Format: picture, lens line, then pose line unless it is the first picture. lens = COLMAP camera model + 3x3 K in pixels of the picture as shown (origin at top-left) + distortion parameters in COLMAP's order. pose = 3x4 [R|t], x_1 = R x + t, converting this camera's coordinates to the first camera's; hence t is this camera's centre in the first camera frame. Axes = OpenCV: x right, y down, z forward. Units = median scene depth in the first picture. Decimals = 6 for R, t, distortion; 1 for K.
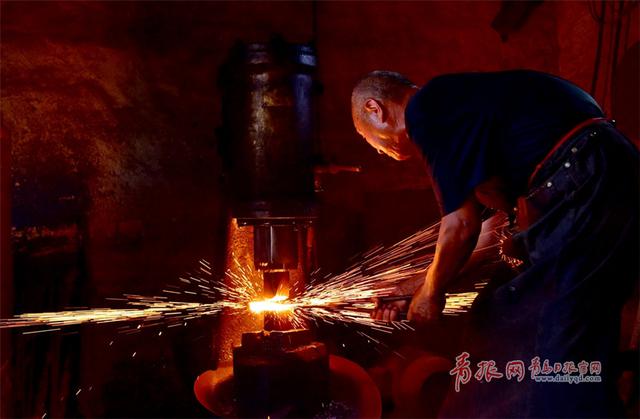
lens RADIAL K [[900.1, 0, 318.8], [0, 900.1, 211.1], [0, 0, 1]] dist [0.185413, 0.000000]
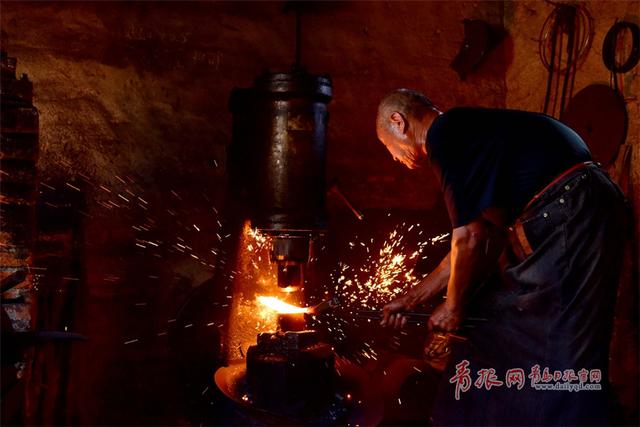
lens RADIAL K [[883.4, 0, 317.7], [0, 883.4, 213.7], [0, 0, 1]] dist [0.190444, 0.000000]
pose [[0.990962, 0.036405, 0.129109, -0.118331], [-0.034211, 0.999231, -0.019167, 0.005348], [-0.129708, 0.014577, 0.991445, -0.066183]]
